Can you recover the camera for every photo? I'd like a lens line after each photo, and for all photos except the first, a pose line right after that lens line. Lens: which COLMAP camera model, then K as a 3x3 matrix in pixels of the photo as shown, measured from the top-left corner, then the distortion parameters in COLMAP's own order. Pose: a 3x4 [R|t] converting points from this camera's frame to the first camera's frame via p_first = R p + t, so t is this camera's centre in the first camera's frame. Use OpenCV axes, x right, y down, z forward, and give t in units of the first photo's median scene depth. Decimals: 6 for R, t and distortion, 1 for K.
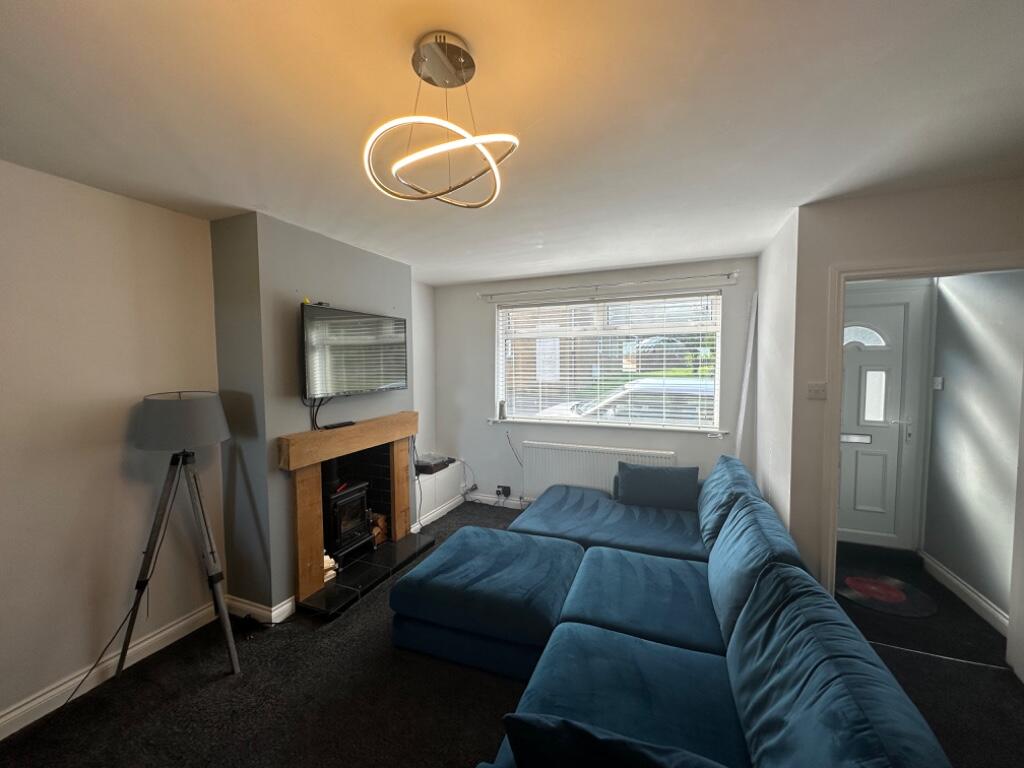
lens RADIAL K [[409.0, 0, 510.9], [0, 409.0, 384.4], [0, 0, 1]] dist [-0.007568, -0.000037]
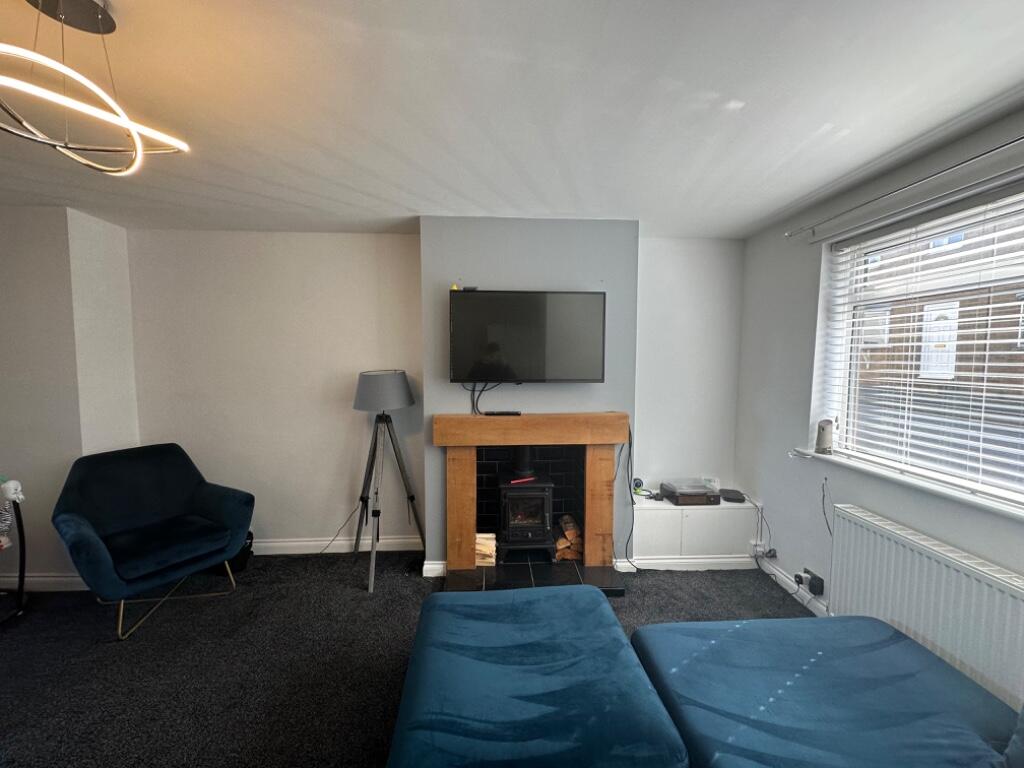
lens RADIAL K [[409.0, 0, 513.4], [0, 409.0, 384.0], [0, 0, 1]] dist [-0.007568, -0.000037]
pose [[0.425094, 0.069404, -0.902484, 0.374190], [-0.054698, 0.997204, 0.050924, -0.016292], [0.903495, 0.027716, 0.427702, 0.507687]]
